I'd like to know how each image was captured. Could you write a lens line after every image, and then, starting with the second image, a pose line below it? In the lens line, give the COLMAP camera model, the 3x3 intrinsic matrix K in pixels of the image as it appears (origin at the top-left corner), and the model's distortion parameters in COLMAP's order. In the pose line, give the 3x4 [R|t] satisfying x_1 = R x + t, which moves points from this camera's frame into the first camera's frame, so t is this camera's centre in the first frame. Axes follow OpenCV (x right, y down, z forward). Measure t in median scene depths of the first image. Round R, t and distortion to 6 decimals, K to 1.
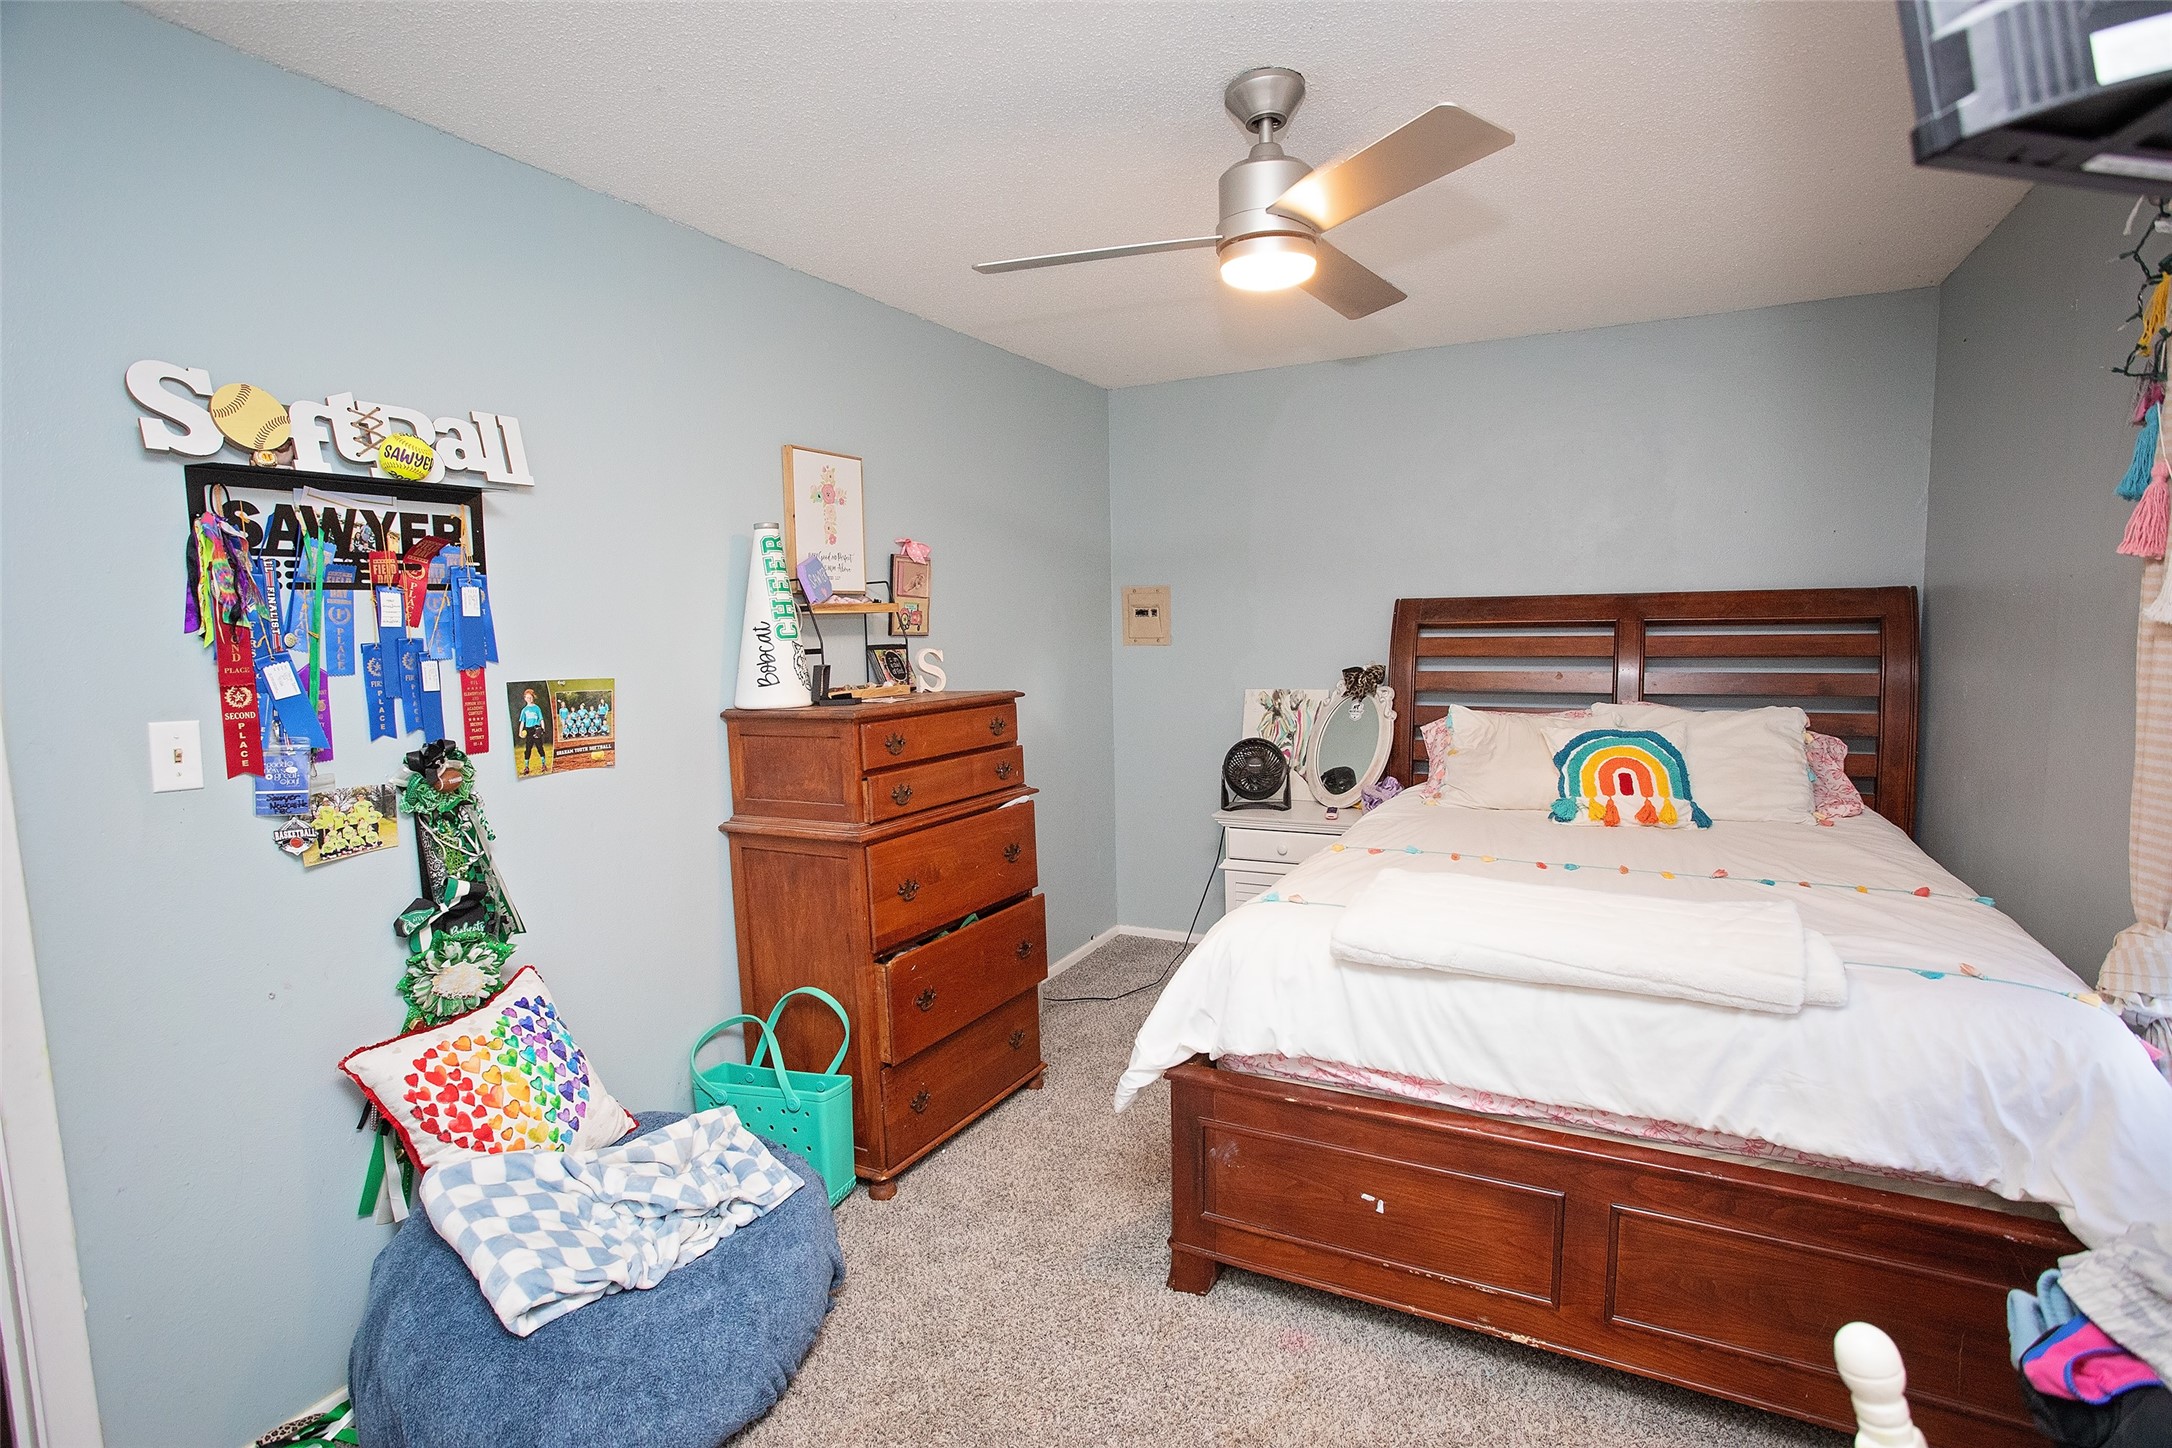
lens RADIAL K [[1057.1, 0, 1090.7], [0, 1057.1, 731.7], [0, 0, 1]] dist [-0.064067, 0.027590]
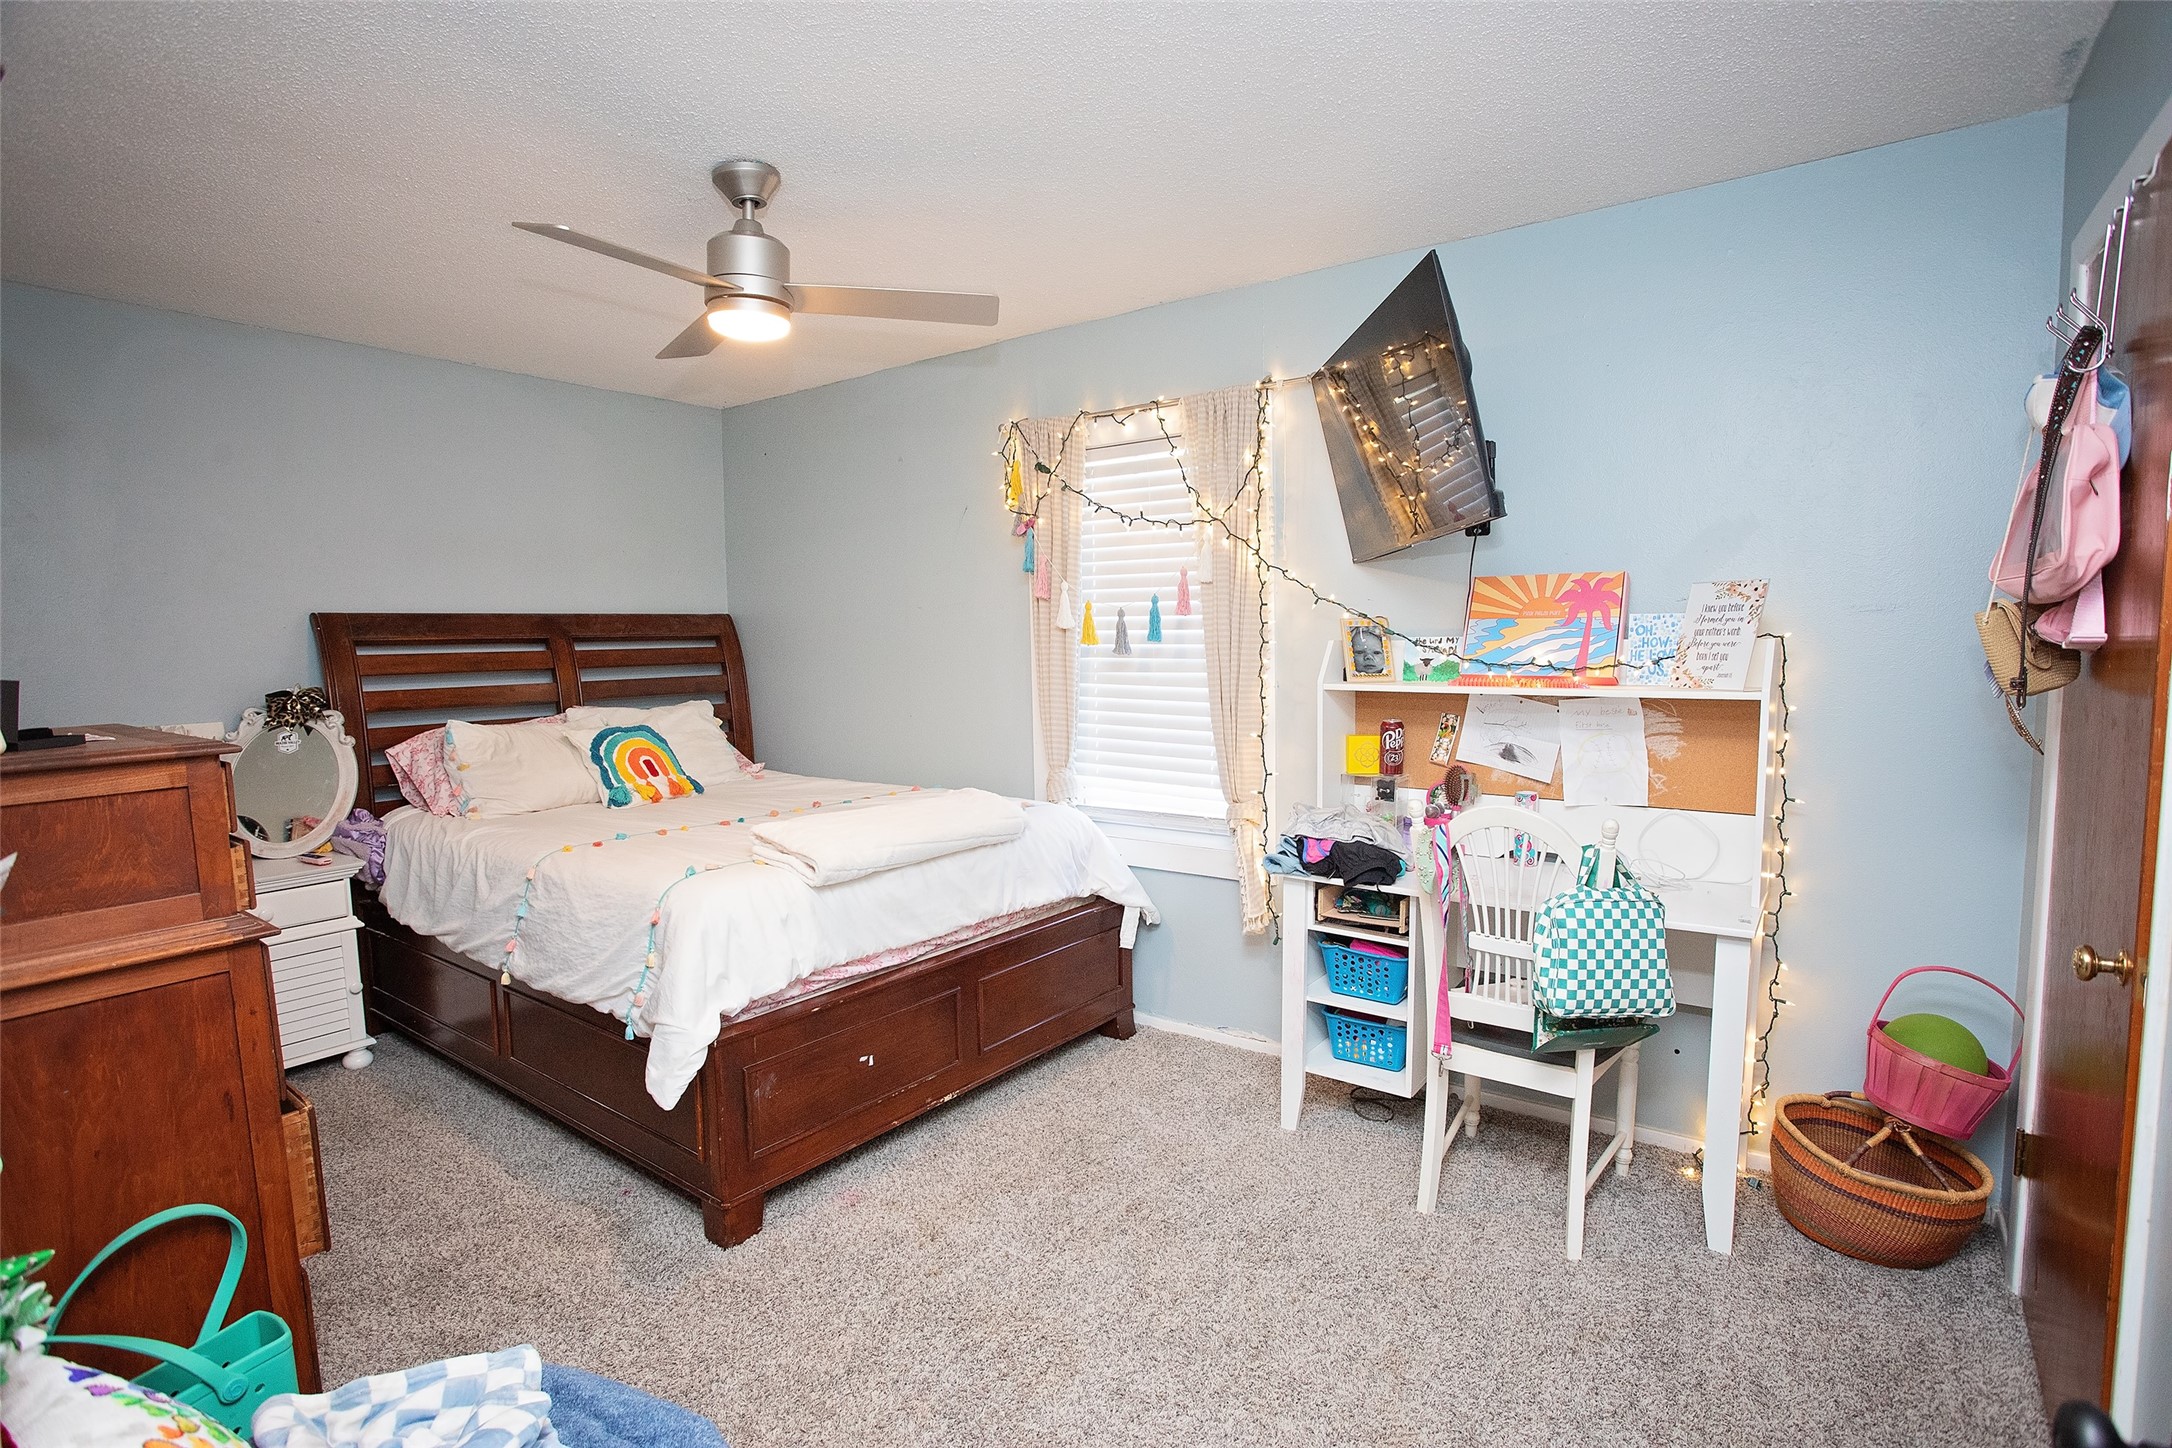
lens RADIAL K [[1057.1, 0, 1092.9], [0, 1057.1, 725.5], [0, 0, 1]] dist [-0.064067, 0.027590]
pose [[0.146664, -0.066744, 0.986932, -0.607087], [0.110491, 0.992583, 0.050707, -0.003904], [-0.982996, 0.101611, 0.152951, 0.290905]]
